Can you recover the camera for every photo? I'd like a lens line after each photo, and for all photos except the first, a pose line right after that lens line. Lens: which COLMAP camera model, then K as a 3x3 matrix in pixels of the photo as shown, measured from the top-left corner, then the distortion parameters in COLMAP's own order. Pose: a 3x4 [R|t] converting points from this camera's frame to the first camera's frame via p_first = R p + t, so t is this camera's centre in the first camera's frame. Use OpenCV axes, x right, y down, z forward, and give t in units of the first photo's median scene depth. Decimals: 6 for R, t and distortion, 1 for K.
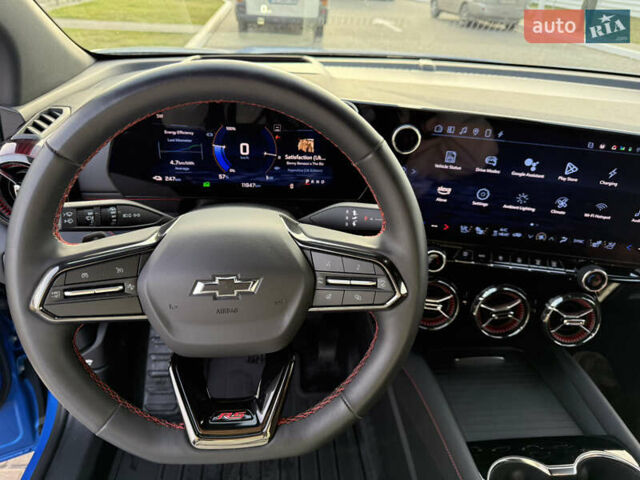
lens RADIAL K [[450.6, 0, 314.2], [0, 450.6, 234.6], [0, 0, 1]] dist [0.044147, -0.059084]
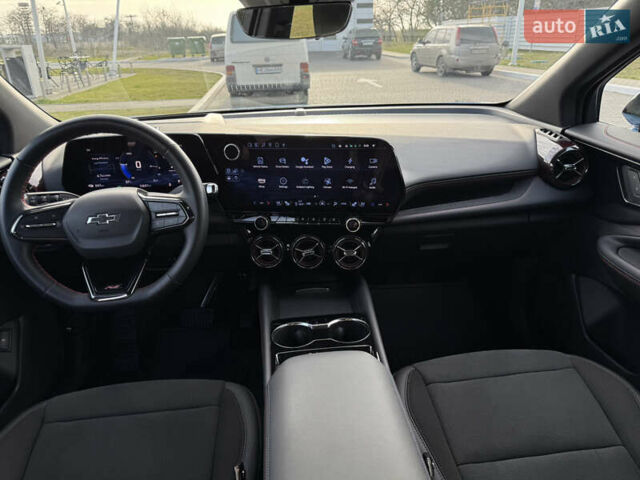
lens RADIAL K [[450.6, 0, 322.1], [0, 450.6, 248.4], [0, 0, 1]] dist [0.044147, -0.059084]
pose [[0.996319, -0.082243, -0.024166, 0.557645], [0.079672, 0.992480, -0.092930, 0.343799], [0.031628, 0.090662, 0.995379, -0.680551]]
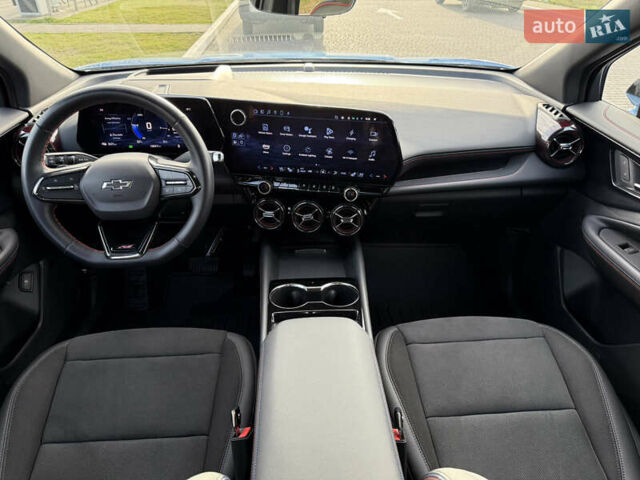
lens RADIAL K [[450.6, 0, 322.5], [0, 450.6, 244.7], [0, 0, 1]] dist [0.044147, -0.059084]
pose [[0.998592, -0.024606, -0.047006, 0.607555], [0.026545, 0.998803, 0.041084, 0.228611], [0.045939, -0.042274, 0.998049, -0.802020]]
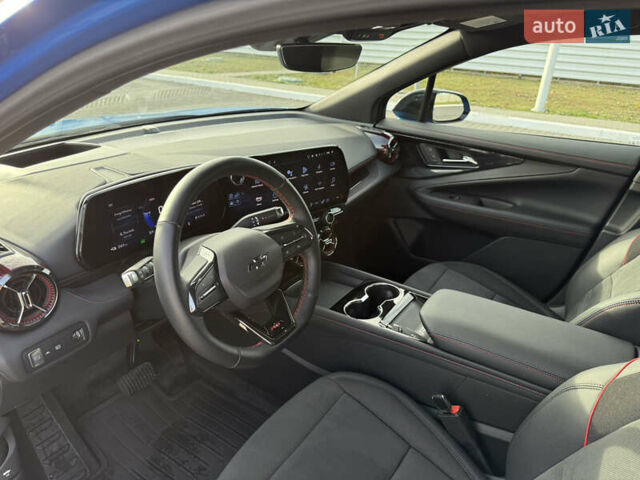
lens RADIAL K [[450.6, 0, 311.3], [0, 450.6, 238.3], [0, 0, 1]] dist [0.044147, -0.059084]
pose [[0.642564, -0.350055, 0.681596, -0.891151], [0.385940, 0.916325, 0.106768, -0.067685], [-0.661938, 0.194450, 0.723897, -0.417295]]
